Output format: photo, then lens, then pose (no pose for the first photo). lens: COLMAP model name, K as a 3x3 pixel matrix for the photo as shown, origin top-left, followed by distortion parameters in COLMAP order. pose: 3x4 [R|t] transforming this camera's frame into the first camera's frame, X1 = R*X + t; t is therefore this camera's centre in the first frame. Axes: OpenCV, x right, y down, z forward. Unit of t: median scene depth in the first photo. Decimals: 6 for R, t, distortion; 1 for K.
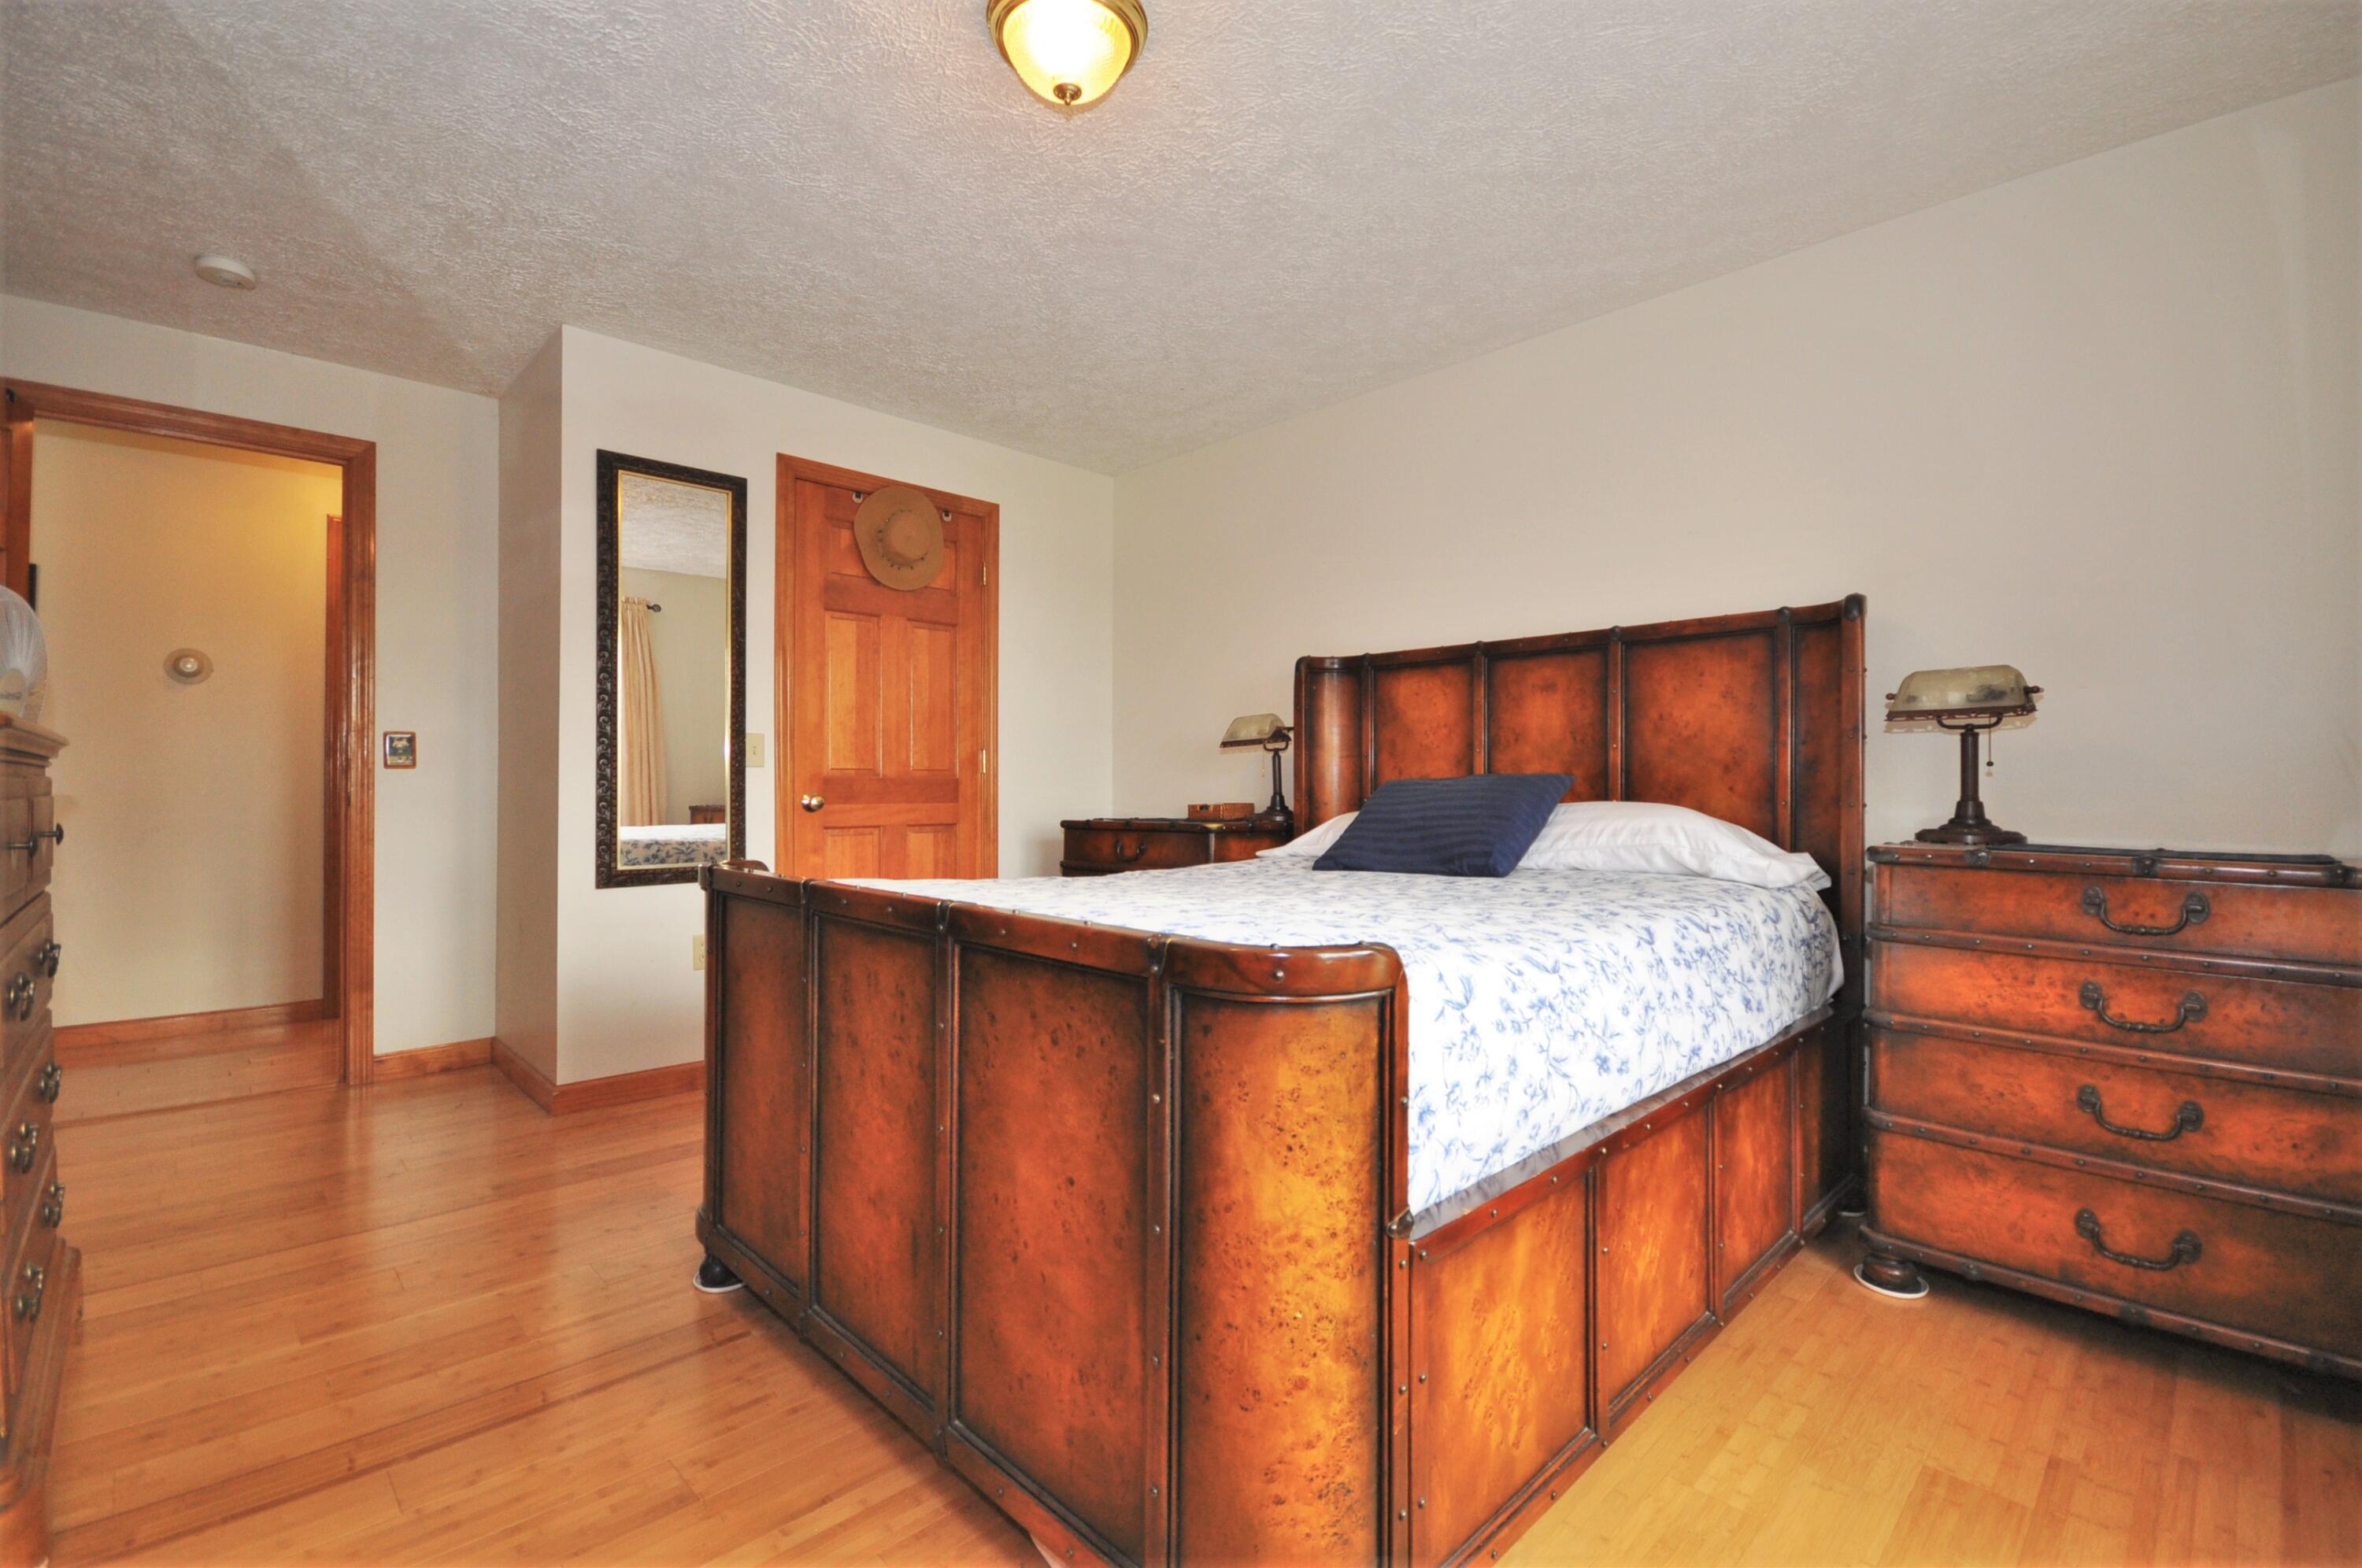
lens RADIAL K [[1060.5, 0, 1172.6], [0, 1060.5, 778.7], [0, 0, 1]] dist [0.000724, 0.000066]
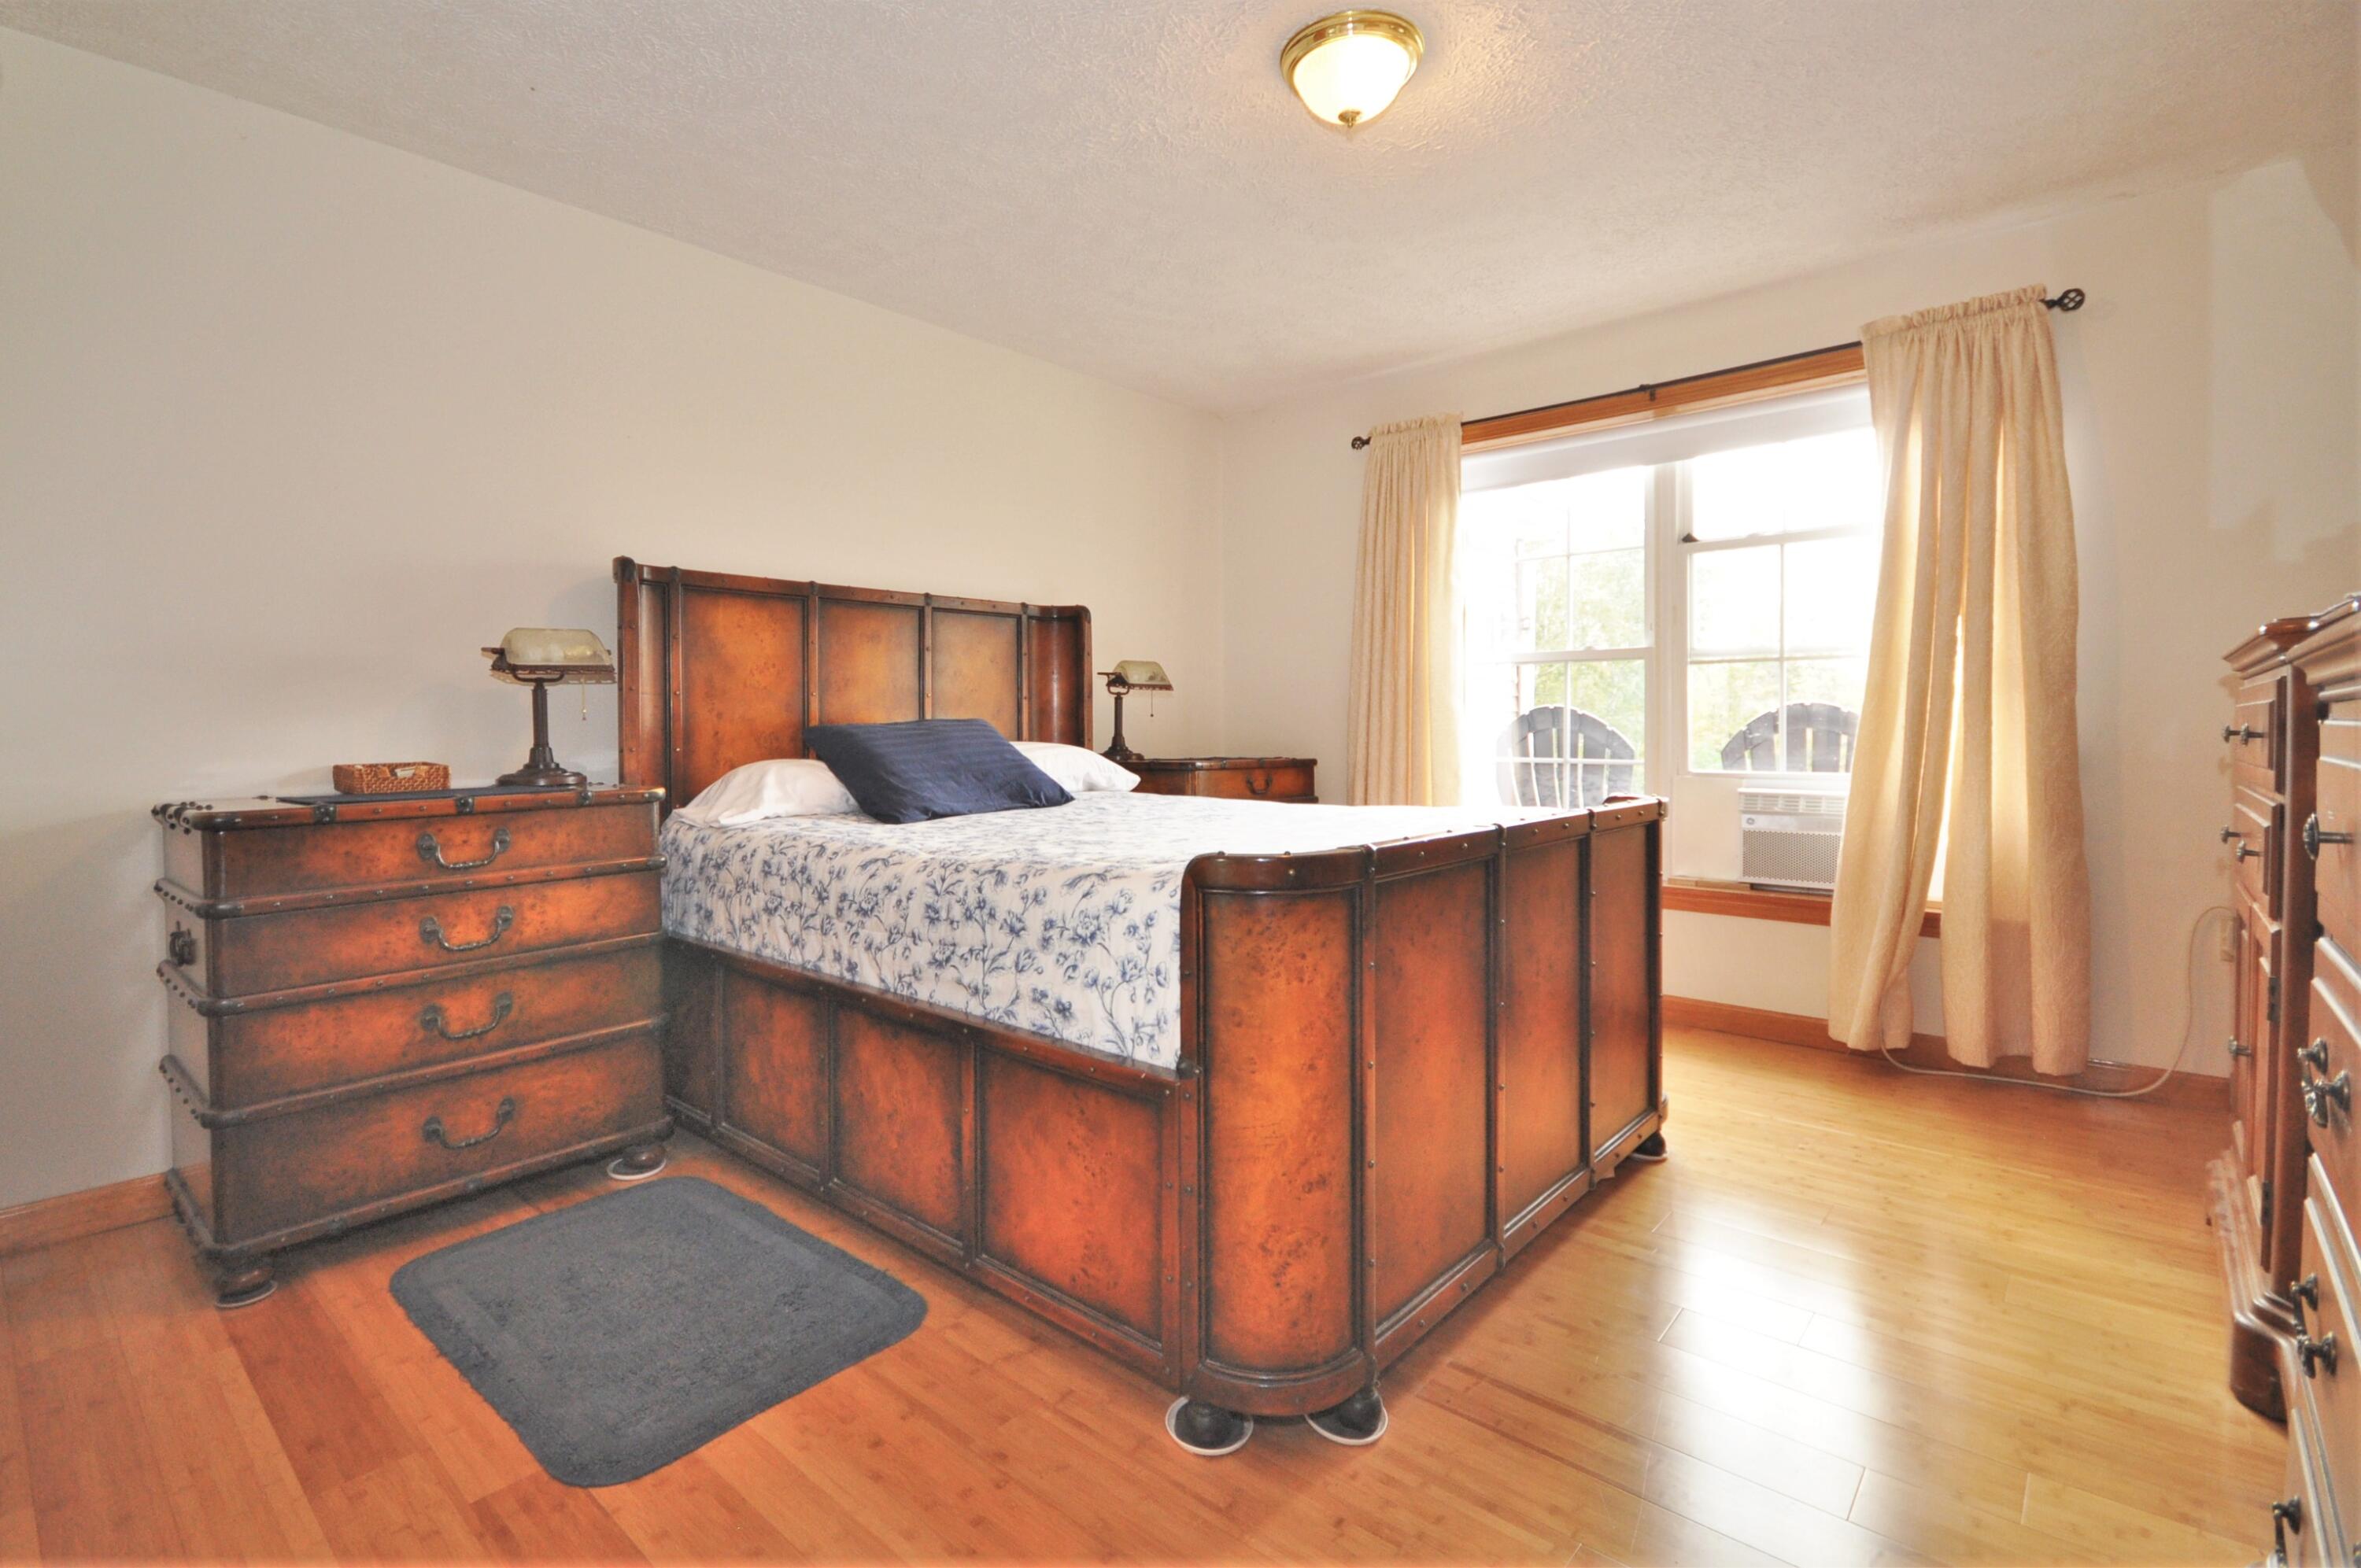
lens RADIAL K [[1079.5, 0, 1182.0], [0, 1079.5, 734.3], [0, 0, 1]] dist [0.000905, 0.000045]
pose [[-0.078751, -0.003327, 0.996889, -0.681591], [0.001878, 0.999992, 0.003486, 0.007057], [-0.996893, 0.002147, -0.078745, 0.697329]]
